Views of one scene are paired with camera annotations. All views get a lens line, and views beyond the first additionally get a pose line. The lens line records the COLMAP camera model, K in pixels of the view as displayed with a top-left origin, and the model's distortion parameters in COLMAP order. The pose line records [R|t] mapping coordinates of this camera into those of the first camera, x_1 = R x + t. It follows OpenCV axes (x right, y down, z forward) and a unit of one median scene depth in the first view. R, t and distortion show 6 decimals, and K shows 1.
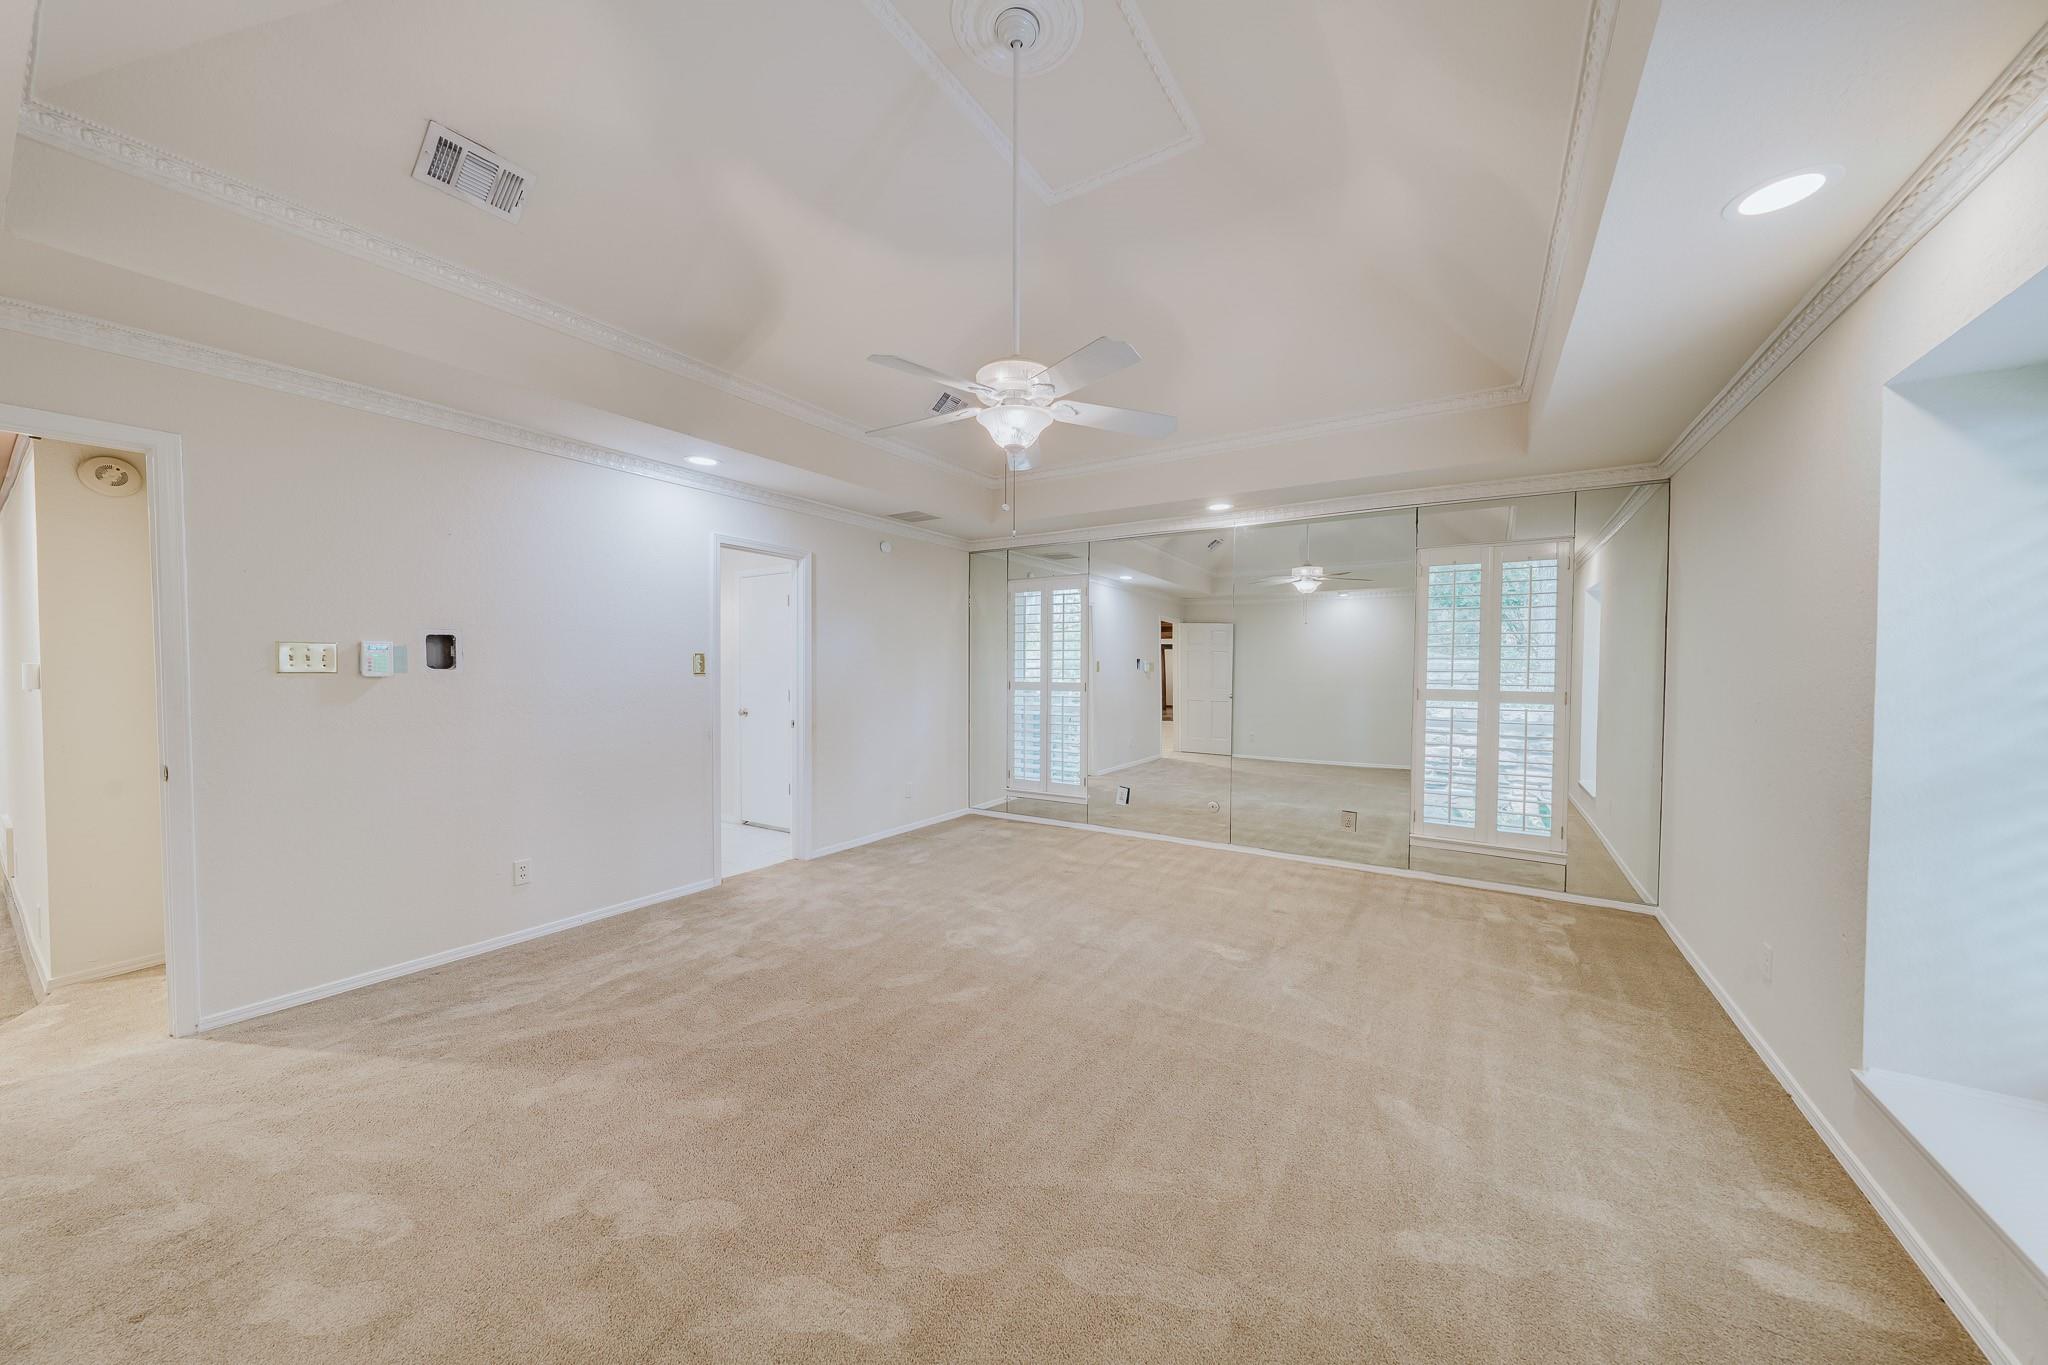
lens RADIAL K [[699.9, 0, 1024.0], [0, 699.9, 682.5], [0, 0, 1]] dist [-0.005445, 0.001070]
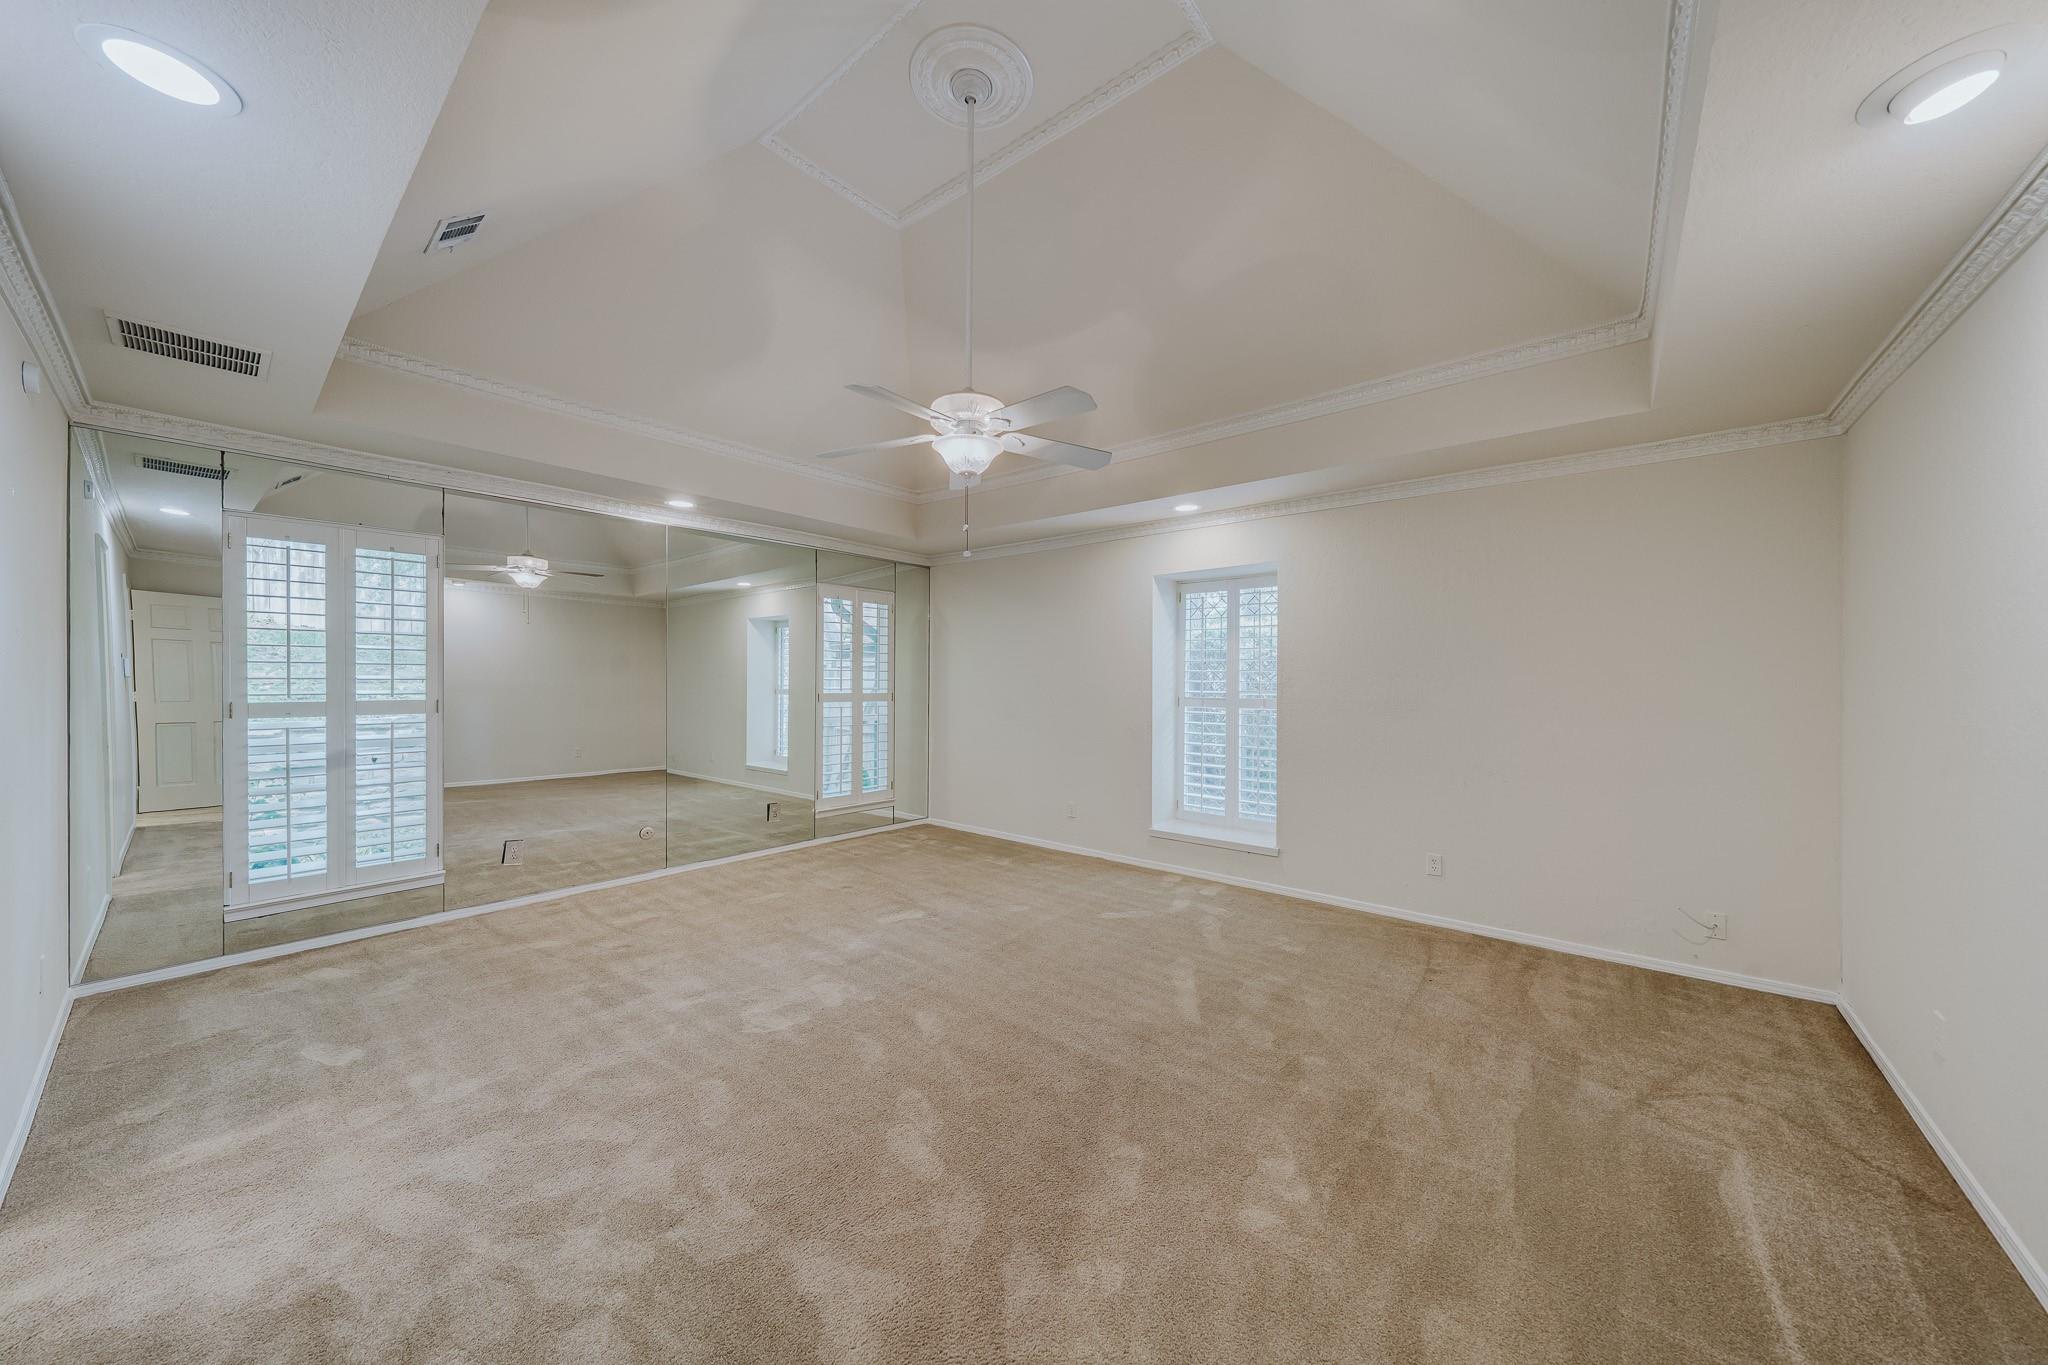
lens RADIAL K [[699.9, 0, 1024.0], [0, 699.9, 682.5], [0, 0, 1]] dist [-0.005445, 0.001070]
pose [[0.124234, -0.009907, 0.992203, -0.684299], [0.019342, 0.999784, 0.007561, -0.014142], [-0.992064, 0.018252, 0.124399, 0.508378]]
